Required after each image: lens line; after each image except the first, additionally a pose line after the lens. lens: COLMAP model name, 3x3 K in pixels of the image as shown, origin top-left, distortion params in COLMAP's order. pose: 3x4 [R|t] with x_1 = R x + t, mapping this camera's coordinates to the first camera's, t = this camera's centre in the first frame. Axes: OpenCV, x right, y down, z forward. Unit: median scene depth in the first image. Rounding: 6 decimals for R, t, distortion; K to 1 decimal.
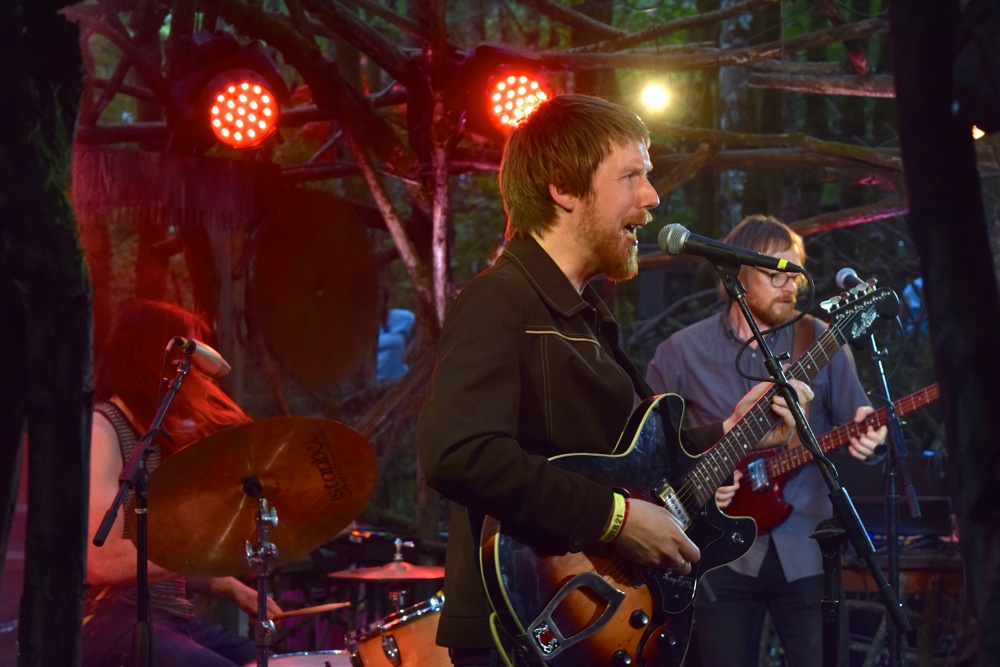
lens RADIAL K [[2555.7, 0, 504.3], [0, 2555.7, 331.1], [0, 0, 1]] dist [0.193374, 0.000000]
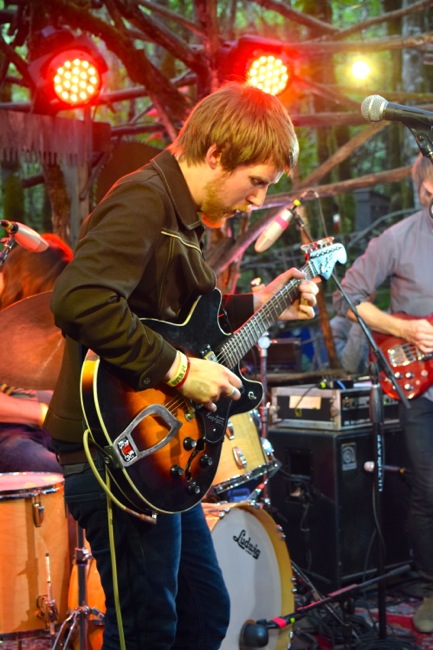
lens RADIAL K [[1408.8, 0, 213.0], [0, 1408.8, 324.9], [0, 0, 1]] dist [0.098537, 0.000000]
pose [[0.998391, -0.025323, -0.050732, 0.011617], [0.027613, 0.998607, 0.044953, 0.017516], [0.049523, -0.046282, 0.997700, 0.176836]]
